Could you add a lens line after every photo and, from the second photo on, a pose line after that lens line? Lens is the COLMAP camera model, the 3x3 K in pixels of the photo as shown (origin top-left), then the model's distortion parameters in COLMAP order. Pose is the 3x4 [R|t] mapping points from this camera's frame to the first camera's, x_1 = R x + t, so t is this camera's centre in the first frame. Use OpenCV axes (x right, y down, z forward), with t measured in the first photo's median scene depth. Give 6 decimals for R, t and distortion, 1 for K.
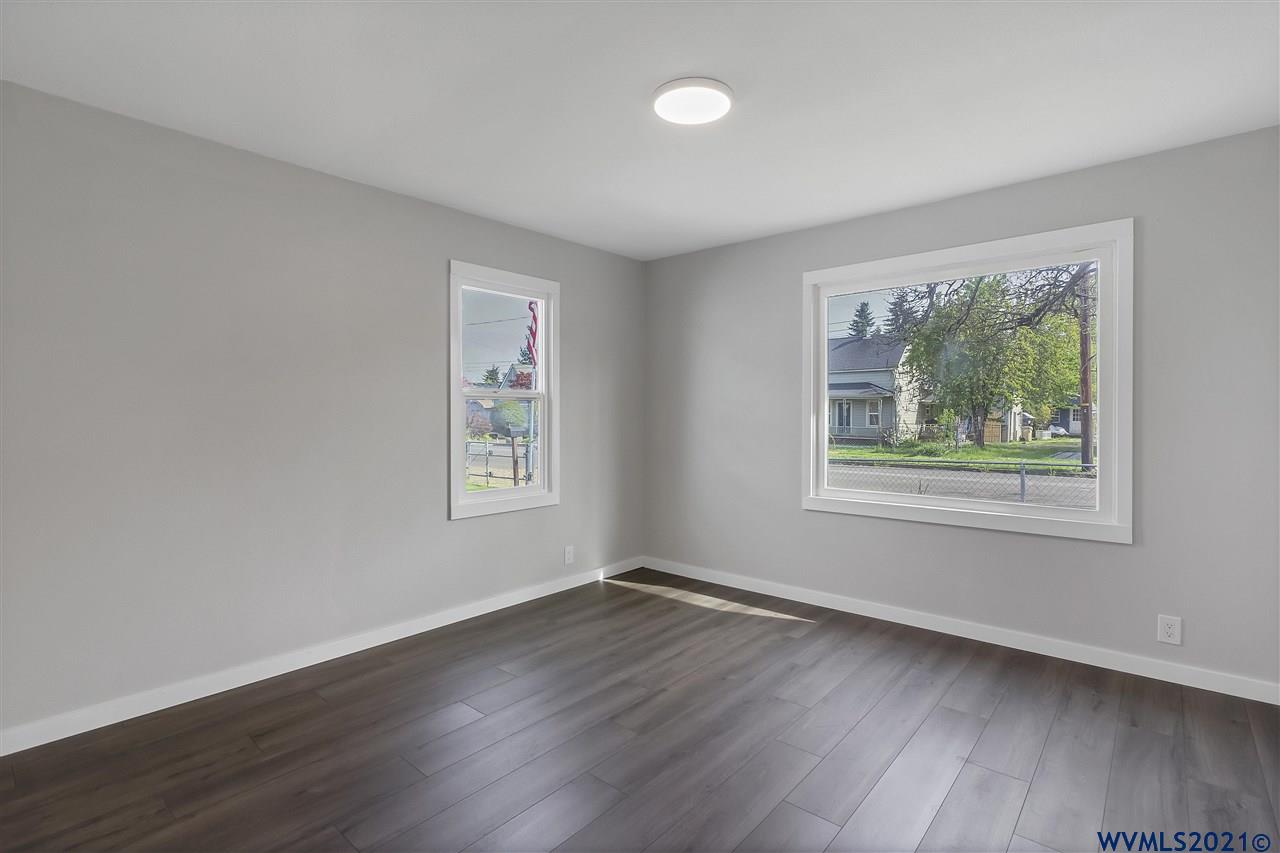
lens RADIAL K [[618.7, 0, 641.6], [0, 618.7, 420.5], [0, 0, 1]] dist [0.000198, 0.000095]
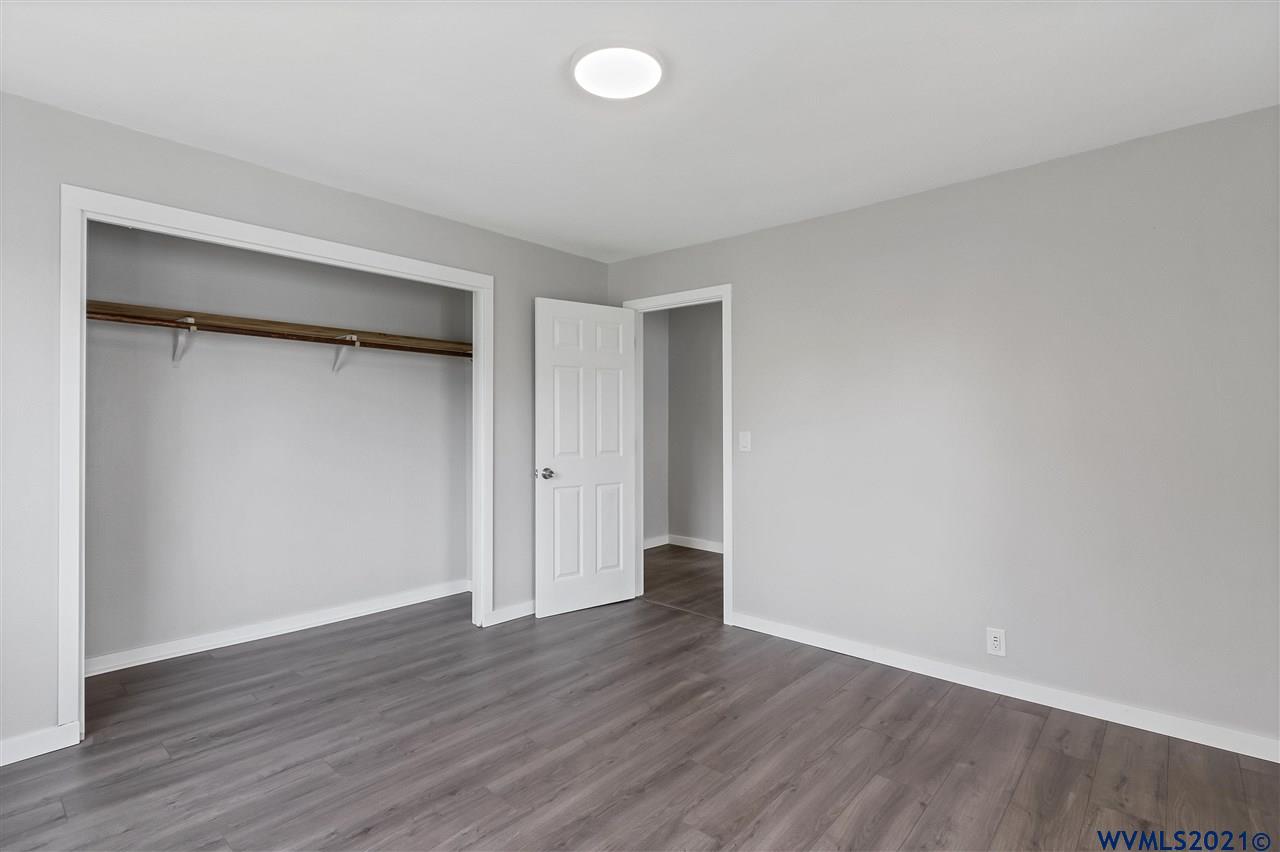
lens RADIAL K [[618.7, 0, 642.2], [0, 618.7, 423.6], [0, 0, 1]] dist [0.000198, 0.000095]
pose [[-0.999875, -0.003417, 0.015450, 0.036874], [-0.003210, 0.999905, 0.013375, -0.031853], [-0.015494, 0.013324, -0.999791, 2.086030]]
